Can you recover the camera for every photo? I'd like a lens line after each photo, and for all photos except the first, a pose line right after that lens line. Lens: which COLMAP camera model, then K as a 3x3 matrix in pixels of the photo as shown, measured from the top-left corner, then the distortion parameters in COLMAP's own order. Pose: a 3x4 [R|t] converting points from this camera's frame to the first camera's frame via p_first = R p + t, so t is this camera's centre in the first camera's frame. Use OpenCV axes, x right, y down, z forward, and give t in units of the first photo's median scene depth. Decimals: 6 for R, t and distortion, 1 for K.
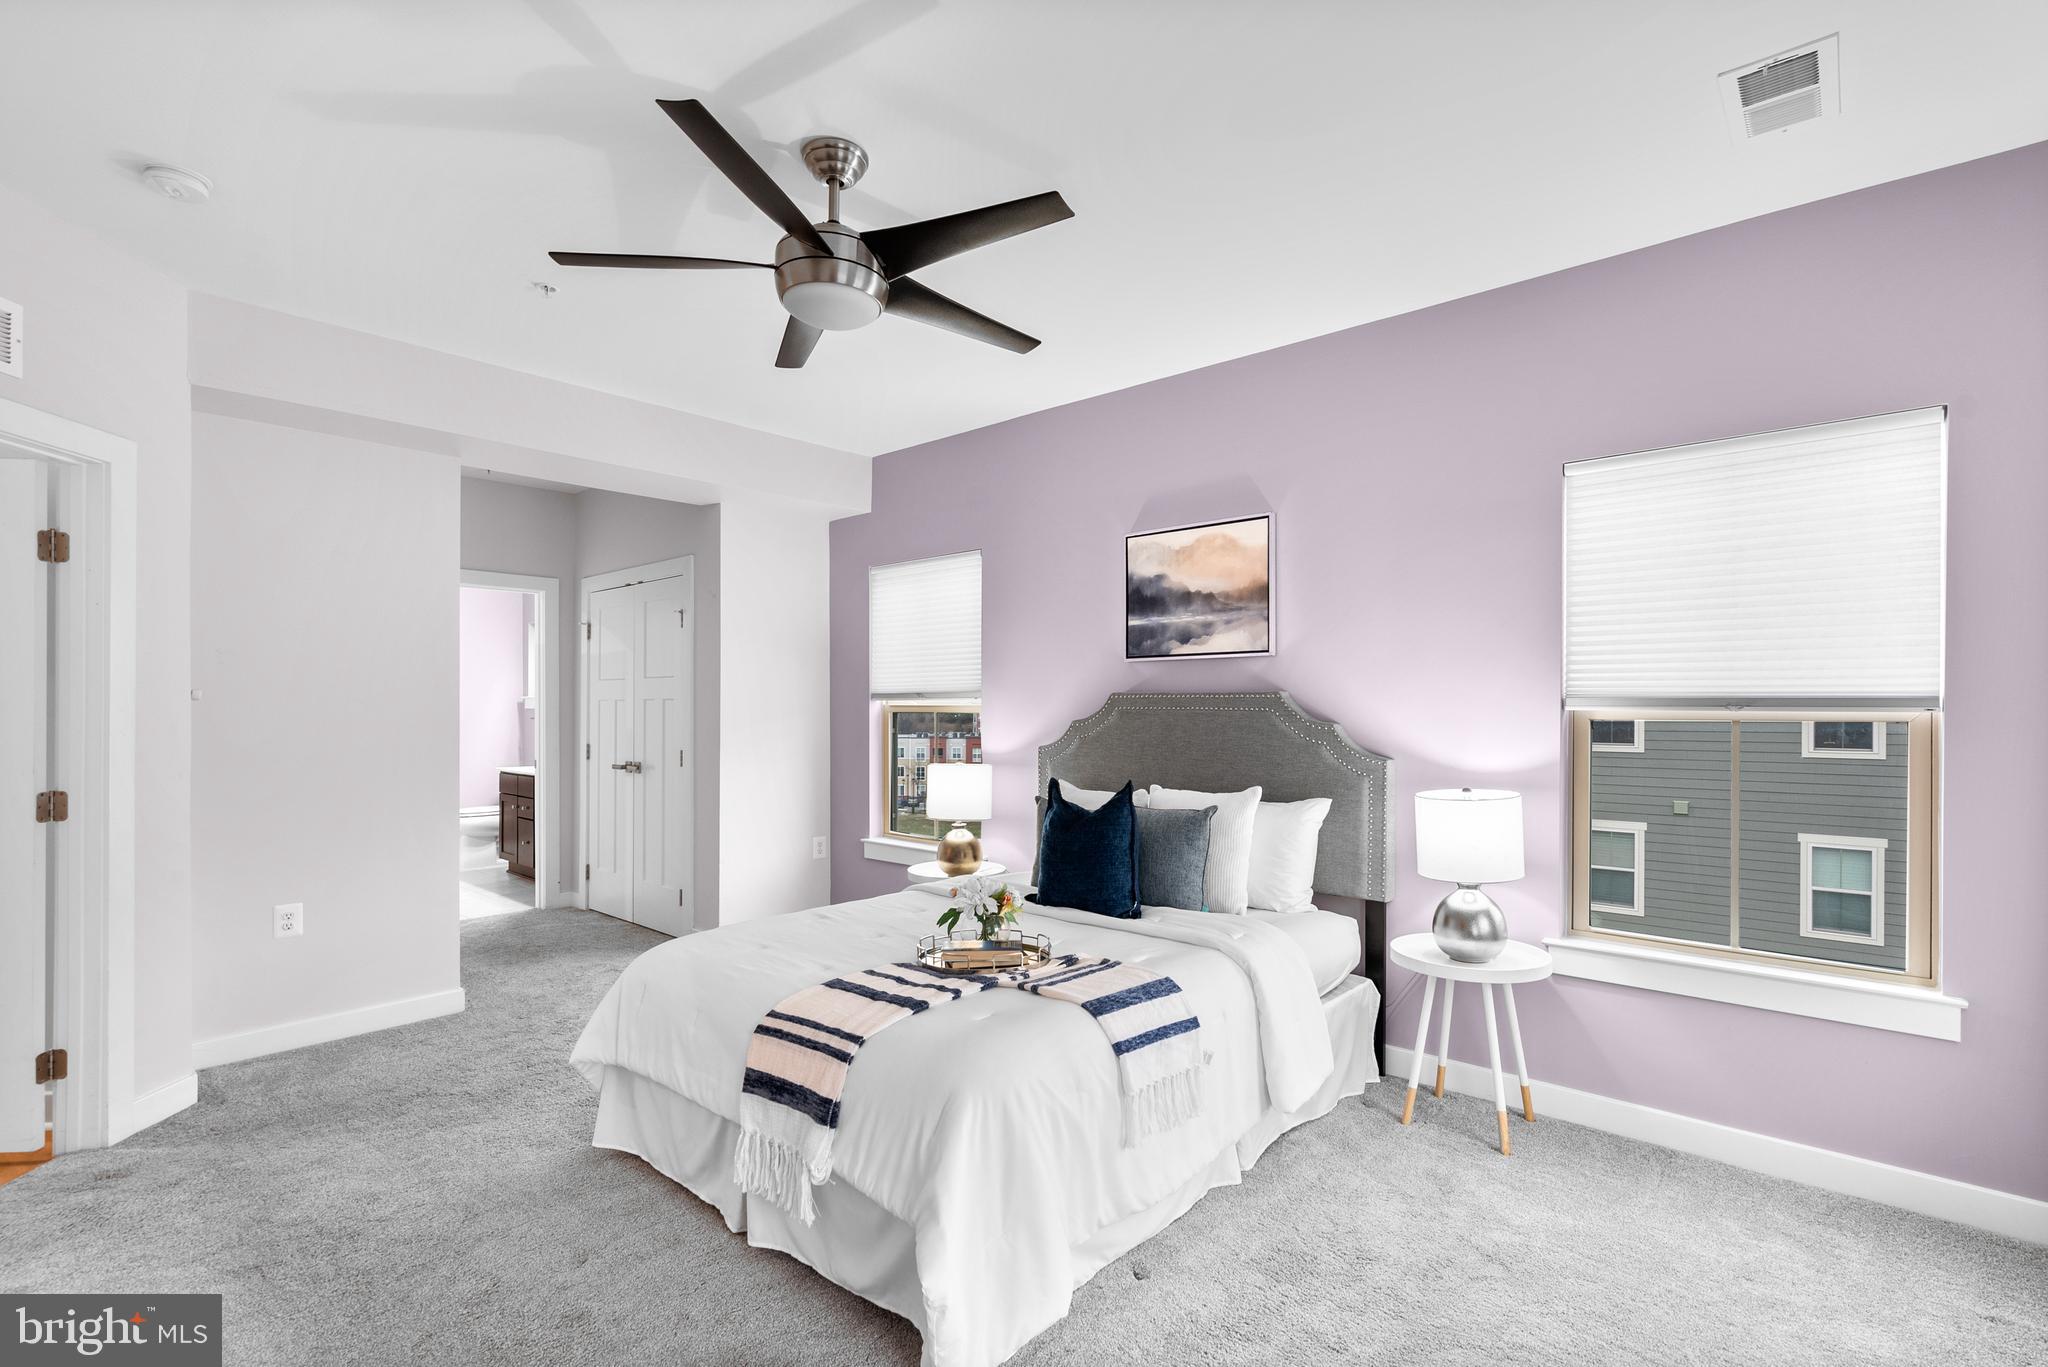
lens RADIAL K [[947.0, 0, 1022.9], [0, 947.0, 712.1], [0, 0, 1]] dist [0.000393, 0.000447]
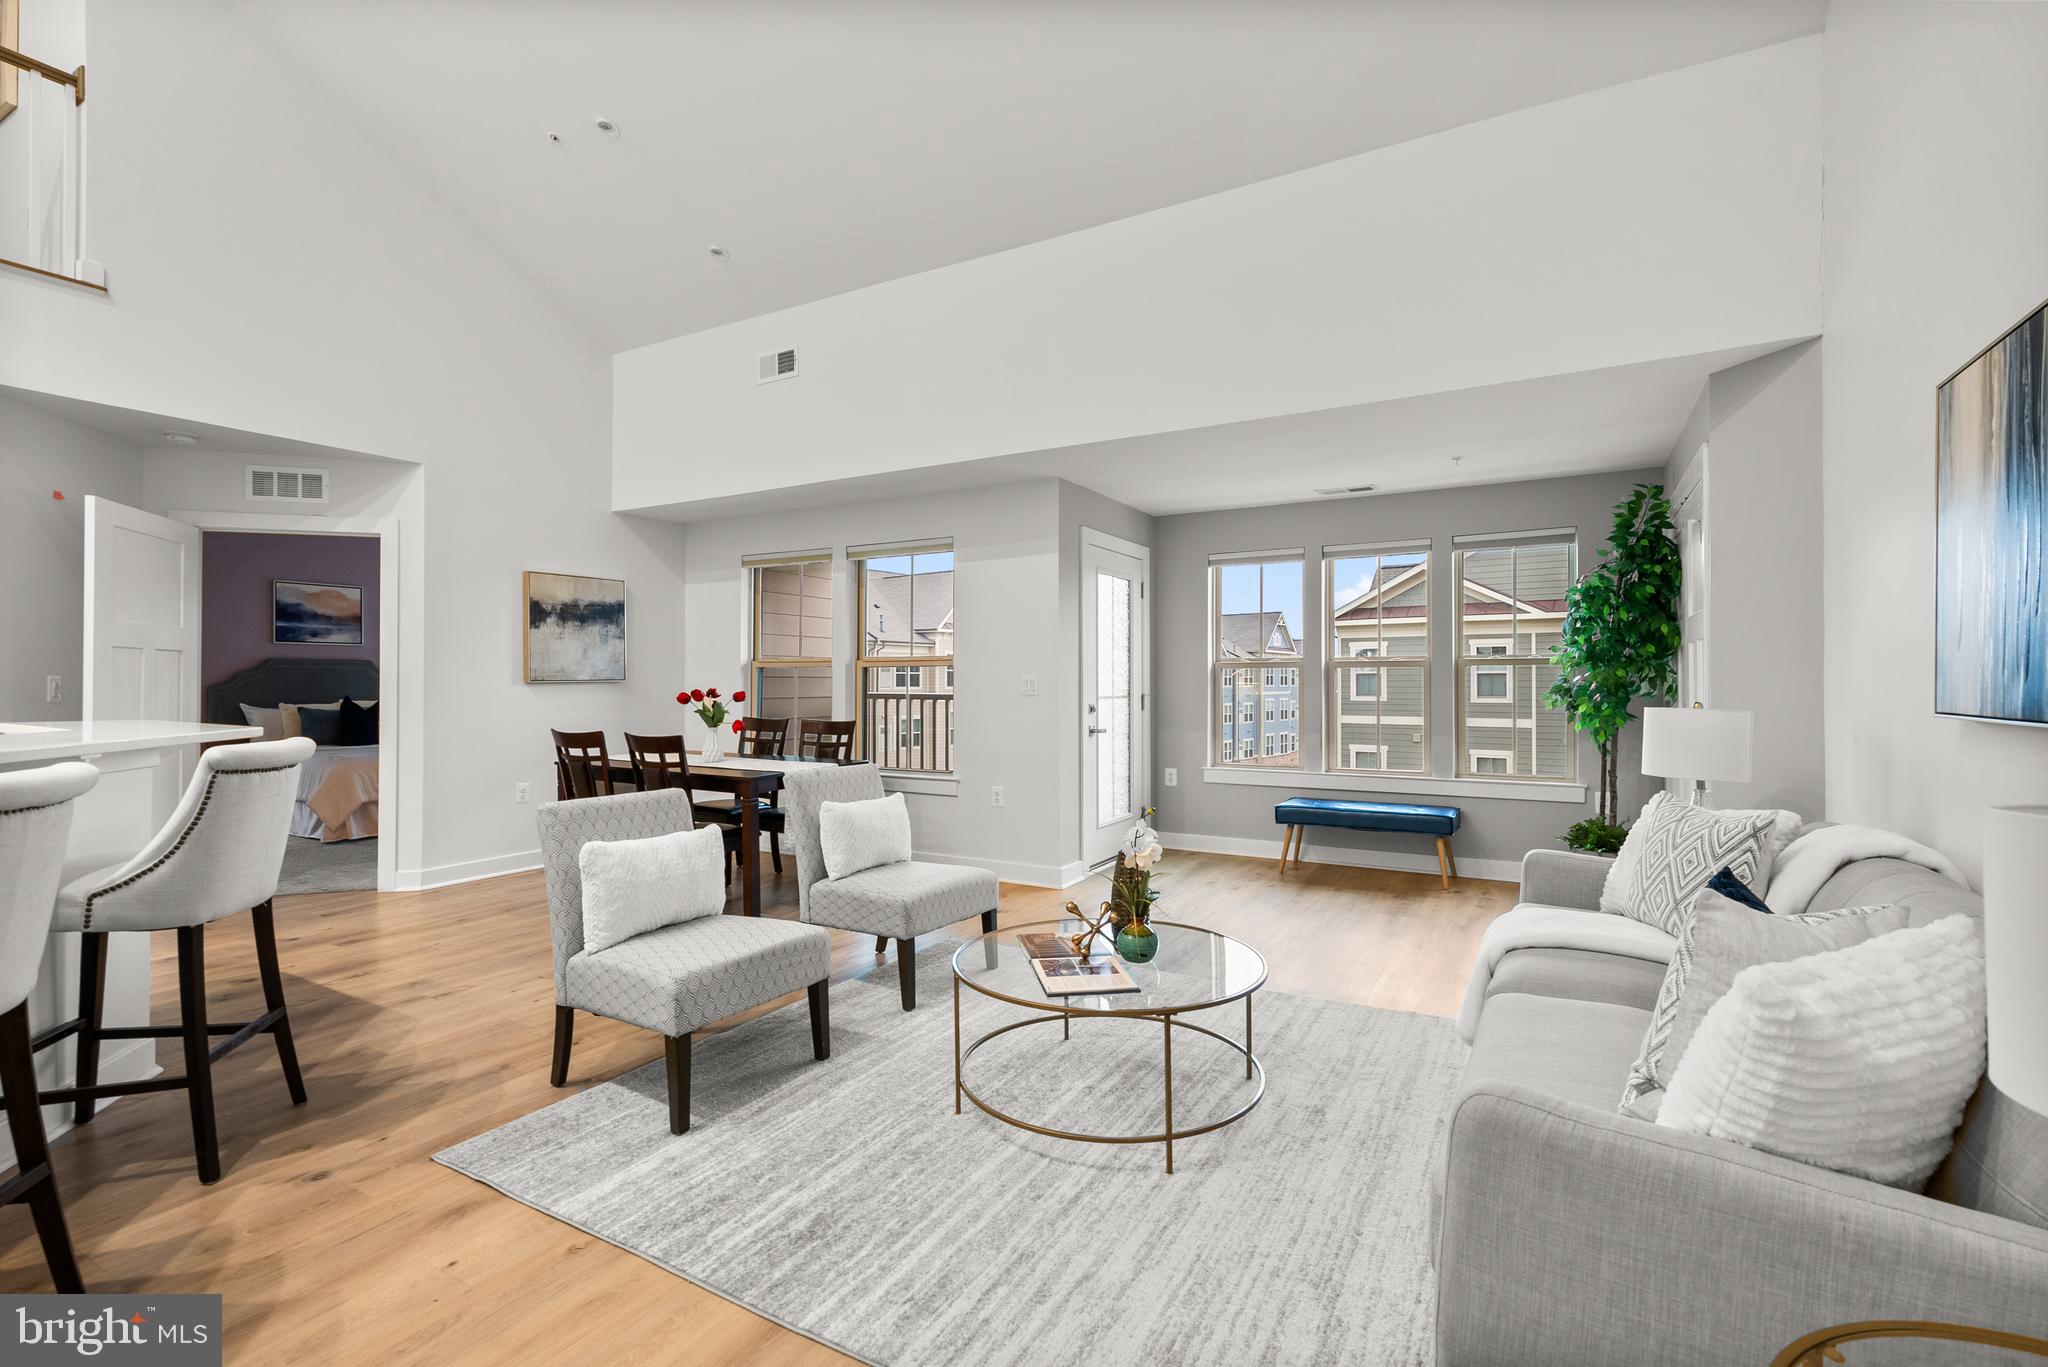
lens RADIAL K [[936.9, 0, 1026.2], [0, 936.9, 676.6], [0, 0, 1]] dist [-0.008384, 0.005239]
pose [[-0.198492, 0.002126, 0.980100, -2.340823], [0.000143, 0.999998, -0.002141, 0.024555], [-0.980103, -0.000285, -0.198491, -0.187509]]
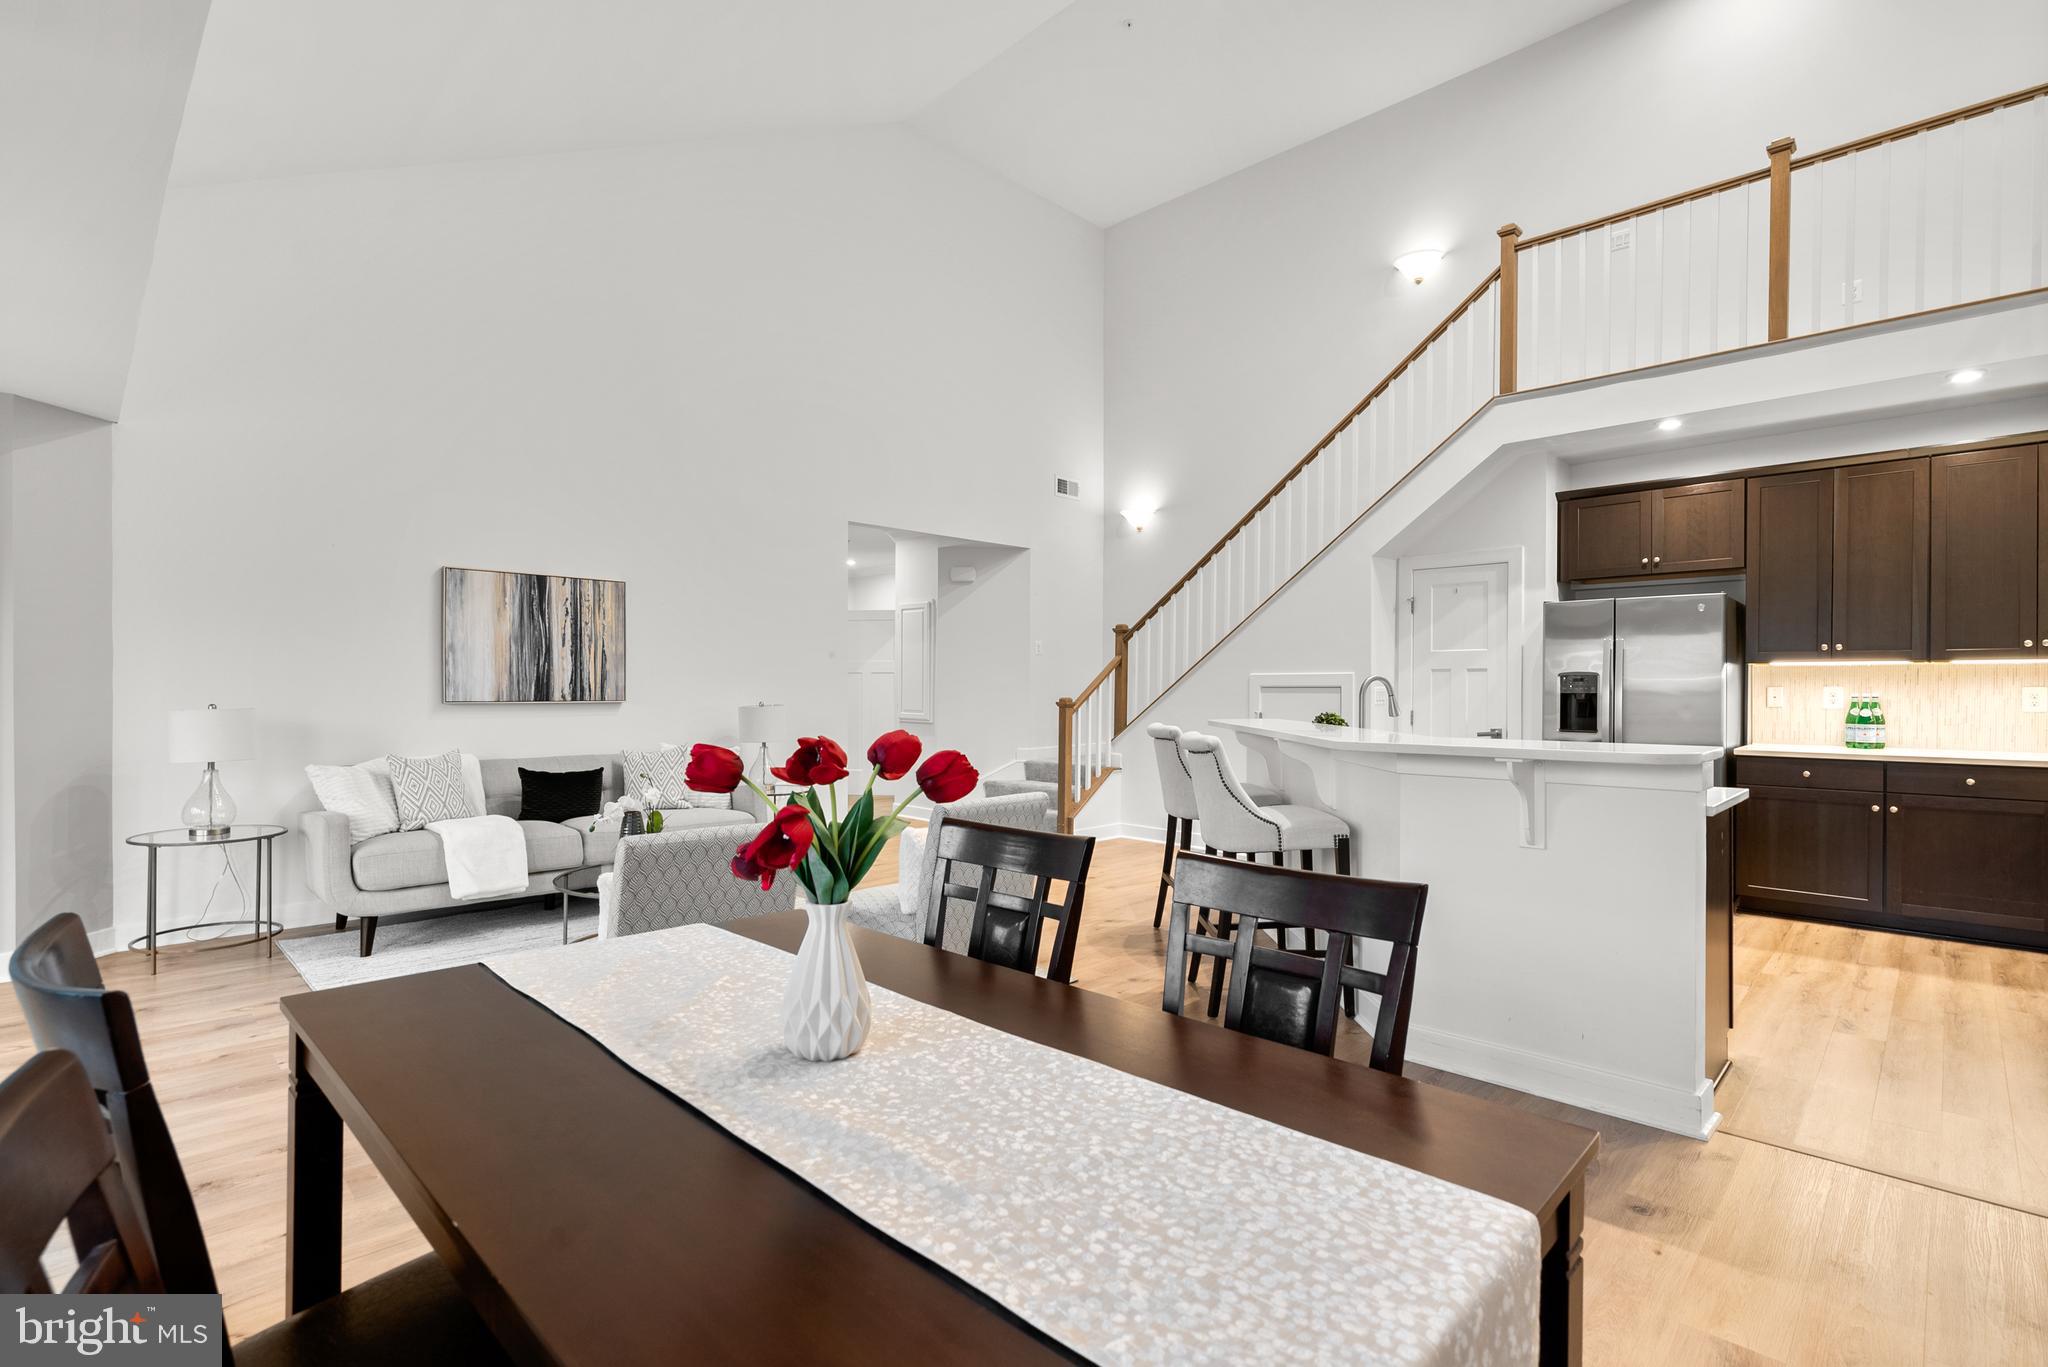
lens RADIAL K [[946.7, 0, 1020.9], [0, 946.7, 691.6], [0, 0, 1]] dist [-0.000767, 0.000398]
pose [[-0.054532, 0.000658, -0.998512, -0.545818], [-0.004436, 0.999990, 0.000901, 0.025343], [0.998502, 0.004478, -0.054528, 0.078066]]
